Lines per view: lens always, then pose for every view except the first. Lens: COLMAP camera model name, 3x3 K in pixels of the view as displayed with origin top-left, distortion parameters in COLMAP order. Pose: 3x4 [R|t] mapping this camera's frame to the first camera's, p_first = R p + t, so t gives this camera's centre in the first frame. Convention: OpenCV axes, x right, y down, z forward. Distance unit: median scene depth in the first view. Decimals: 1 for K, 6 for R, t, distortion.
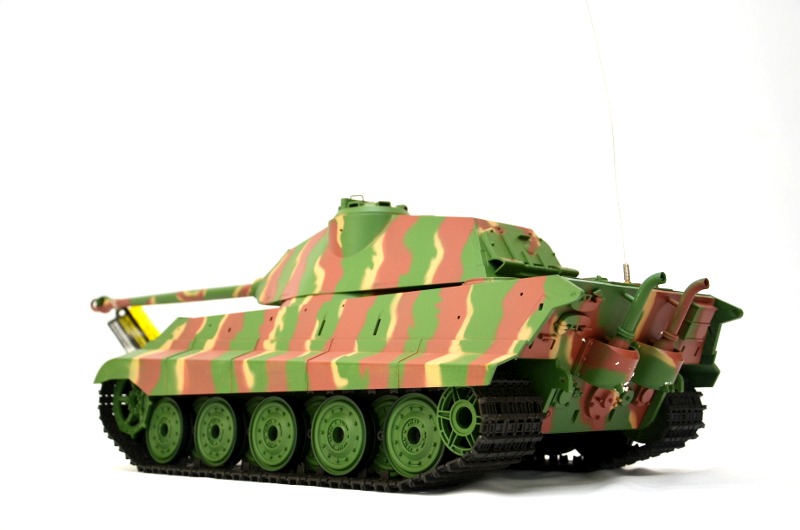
lens RADIAL K [[1046.4, 0, 400.0], [0, 1046.4, 265.0], [0, 0, 1]] dist [0.012793, 0.029953]
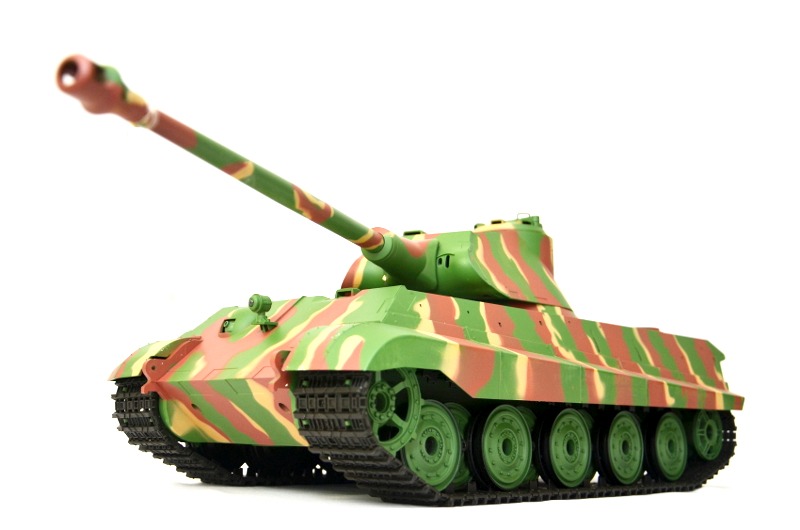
lens RADIAL K [[940.7, 0, 400.0], [0, 940.7, 265.0], [0, 0, 1]] dist [-0.041122, -0.026953]
pose [[-0.027912, 0.172575, 0.984601, -0.965127], [-0.154237, 0.972446, -0.174816, 0.169640], [-0.987640, -0.156741, -0.000525, 1.156214]]
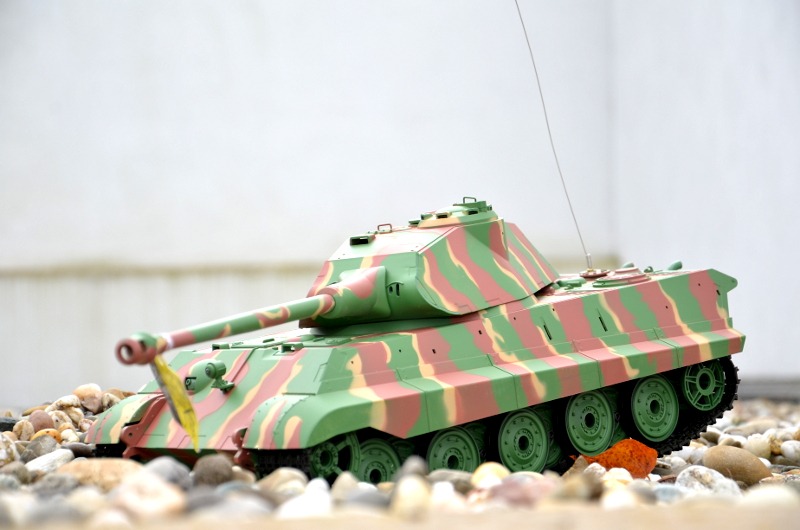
lens RADIAL K [[2131.4, 0, 400.0], [0, 2131.4, 265.0], [0, 0, 1]] dist [0.689987, -0.266828]
pose [[0.054729, -0.068217, 0.996168, -2.153064], [-0.007200, 0.997611, 0.068712, -0.150457], [-0.998475, -0.010933, 0.054107, 0.988708]]
